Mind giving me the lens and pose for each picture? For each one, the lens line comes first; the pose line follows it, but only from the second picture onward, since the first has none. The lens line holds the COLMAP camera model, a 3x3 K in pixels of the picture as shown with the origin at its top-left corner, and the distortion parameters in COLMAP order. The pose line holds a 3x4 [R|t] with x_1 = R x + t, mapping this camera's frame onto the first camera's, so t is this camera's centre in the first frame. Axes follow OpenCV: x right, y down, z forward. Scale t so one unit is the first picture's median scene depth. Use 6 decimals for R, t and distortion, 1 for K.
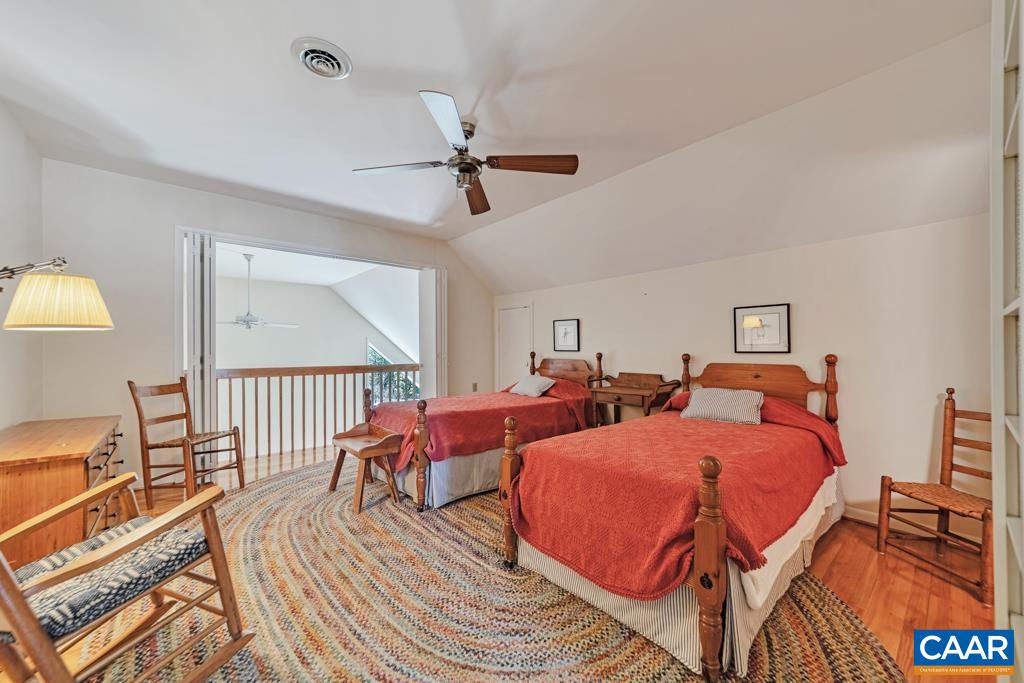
lens RADIAL K [[391.7, 0, 518.2], [0, 391.7, 344.6], [0, 0, 1]] dist [-0.014046, 0.005689]
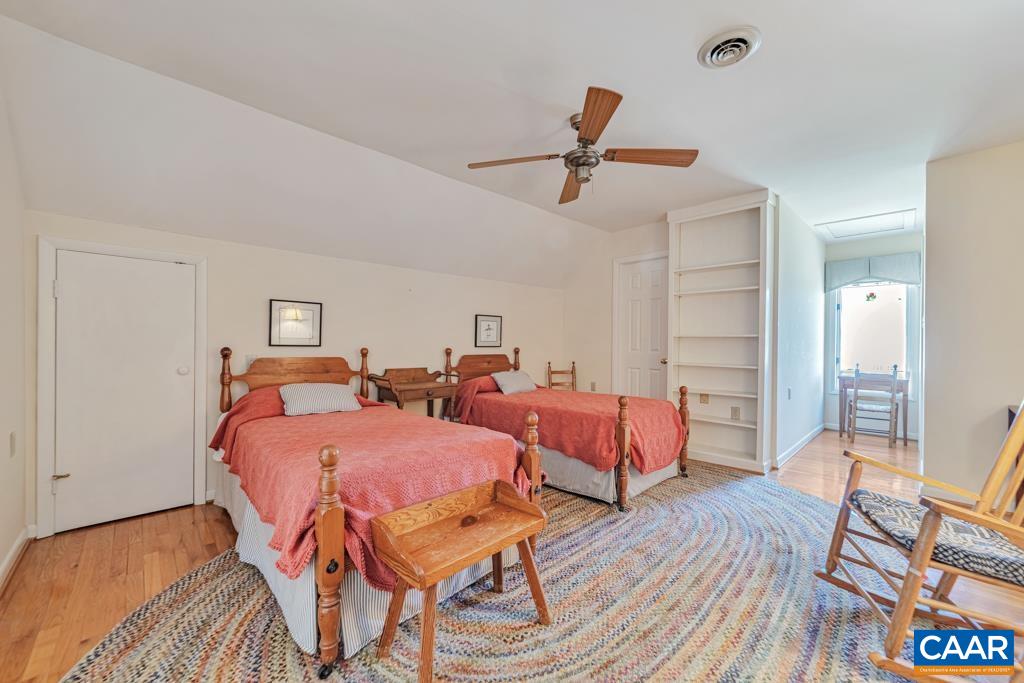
lens RADIAL K [[391.7, 0, 517.9], [0, 391.7, 344.7], [0, 0, 1]] dist [-0.014046, 0.005689]
pose [[-0.047443, -0.001500, 0.998873, -0.890266], [-0.018108, 0.999836, 0.000642, 0.009390], [-0.998710, -0.018057, -0.047462, 0.957733]]
